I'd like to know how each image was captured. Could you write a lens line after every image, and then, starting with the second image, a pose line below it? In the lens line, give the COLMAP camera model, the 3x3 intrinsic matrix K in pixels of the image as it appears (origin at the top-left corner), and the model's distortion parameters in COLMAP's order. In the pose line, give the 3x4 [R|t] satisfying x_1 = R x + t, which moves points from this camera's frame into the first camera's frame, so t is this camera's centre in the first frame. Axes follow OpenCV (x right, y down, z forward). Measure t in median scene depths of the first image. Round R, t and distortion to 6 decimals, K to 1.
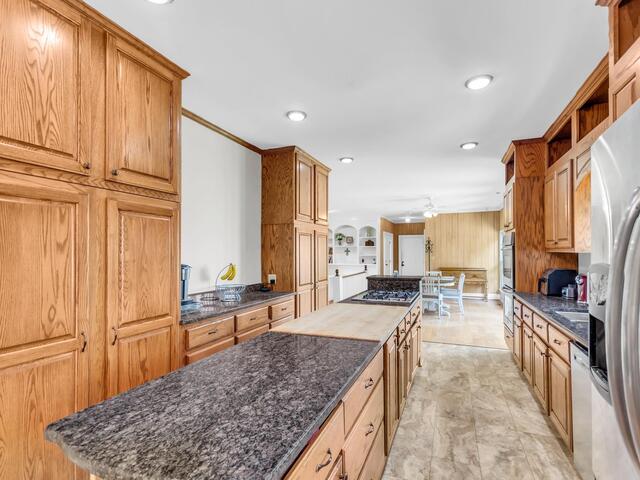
lens RADIAL K [[326.8, 0, 320.2], [0, 326.8, 247.7], [0, 0, 1]] dist [0.037857, 0.000068]
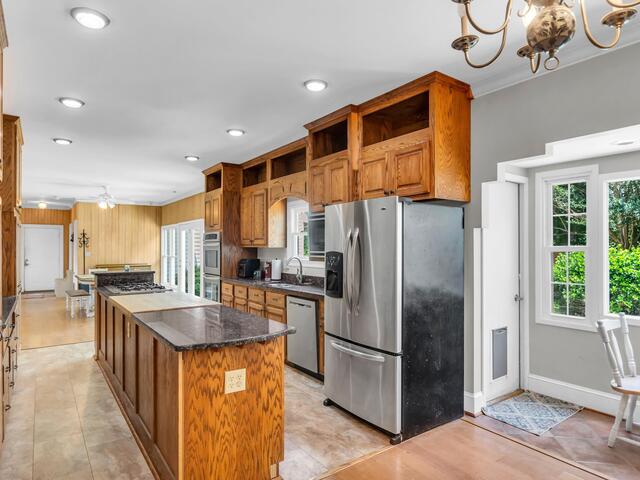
lens RADIAL K [[326.8, 0, 320.2], [0, 326.8, 247.7], [0, 0, 1]] dist [0.037857, 0.000068]
pose [[0.592061, -0.001702, 0.805891, -0.242405], [-0.011136, 0.999885, 0.010294, -0.002396], [-0.805816, -0.015069, 0.591974, -0.088954]]
